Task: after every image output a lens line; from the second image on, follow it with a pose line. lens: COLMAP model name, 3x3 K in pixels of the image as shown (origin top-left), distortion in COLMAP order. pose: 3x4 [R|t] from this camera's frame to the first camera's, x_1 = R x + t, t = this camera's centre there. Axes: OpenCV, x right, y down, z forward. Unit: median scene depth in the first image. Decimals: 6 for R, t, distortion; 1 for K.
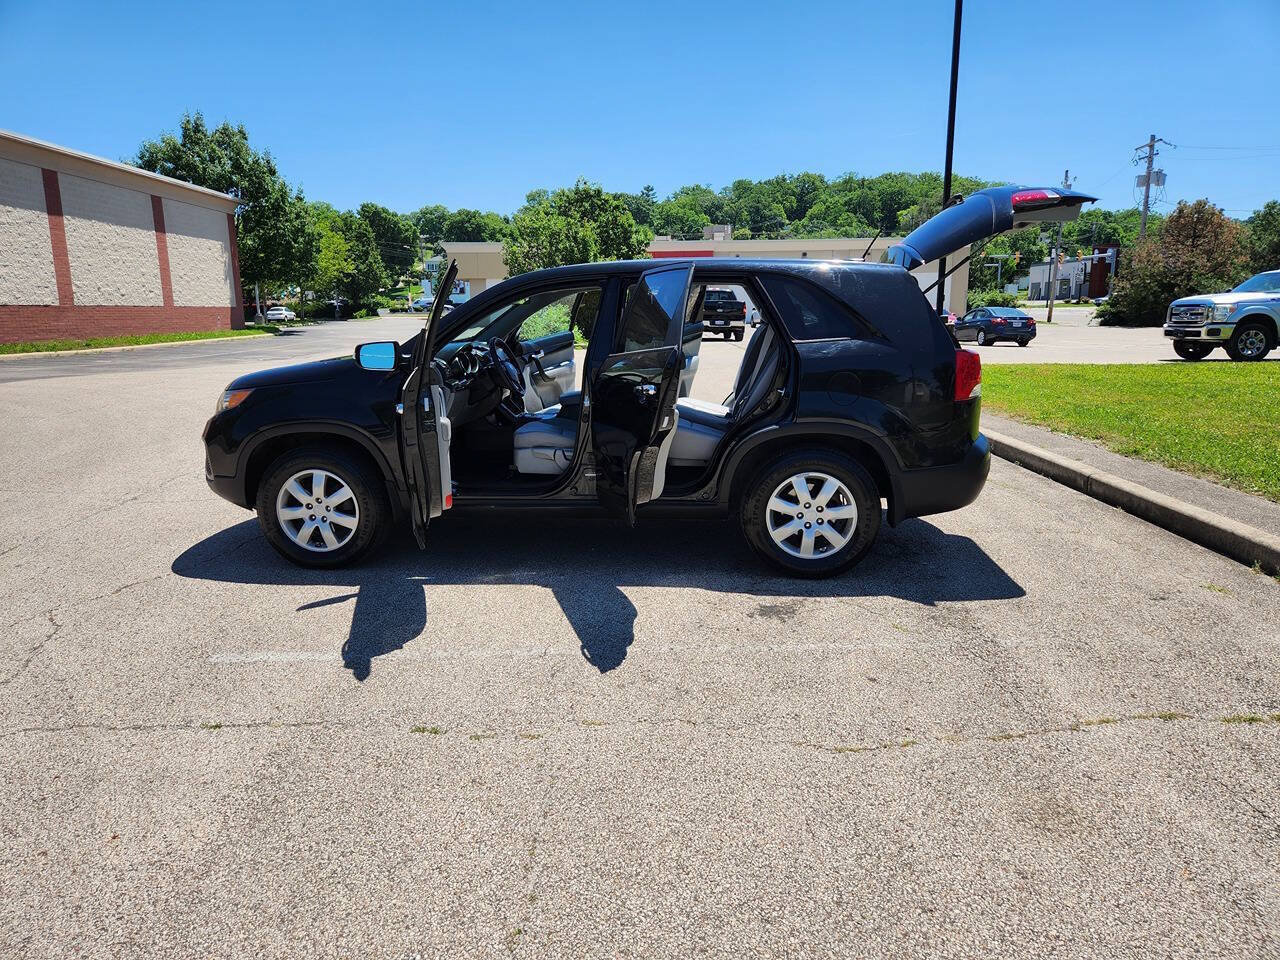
lens RADIAL K [[868.1, 0, 636.6], [0, 868.1, 474.4], [0, 0, 1]] dist [0.067897, -0.058827]
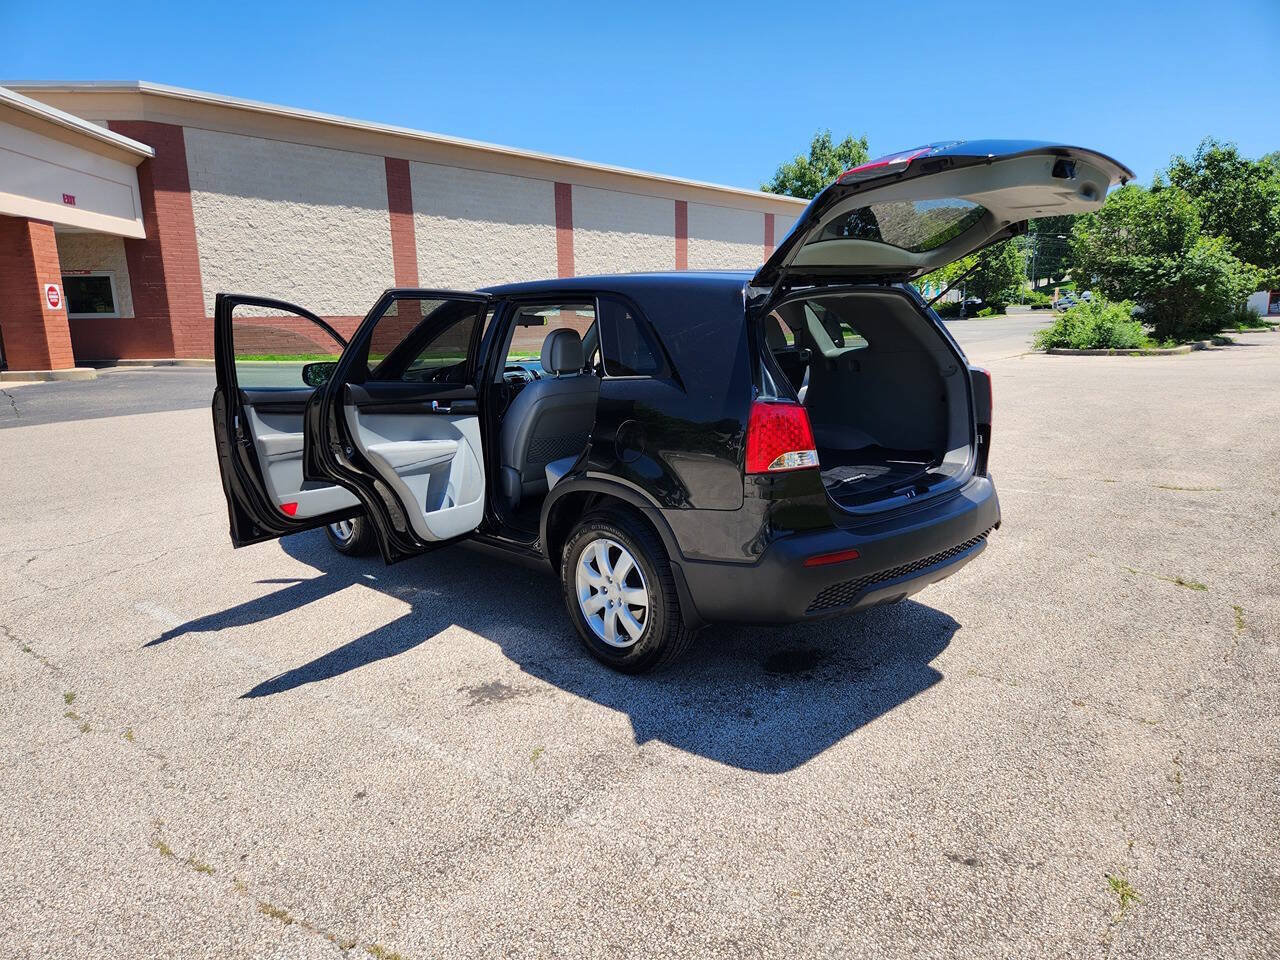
lens RADIAL K [[868.1, 0, 656.9], [0, 868.1, 486.8], [0, 0, 1]] dist [0.067897, -0.058827]
pose [[0.741622, 0.122969, -0.659450, 0.757986], [-0.111321, 0.991985, 0.059784, -0.103886], [0.661516, 0.029073, 0.749367, 0.423259]]
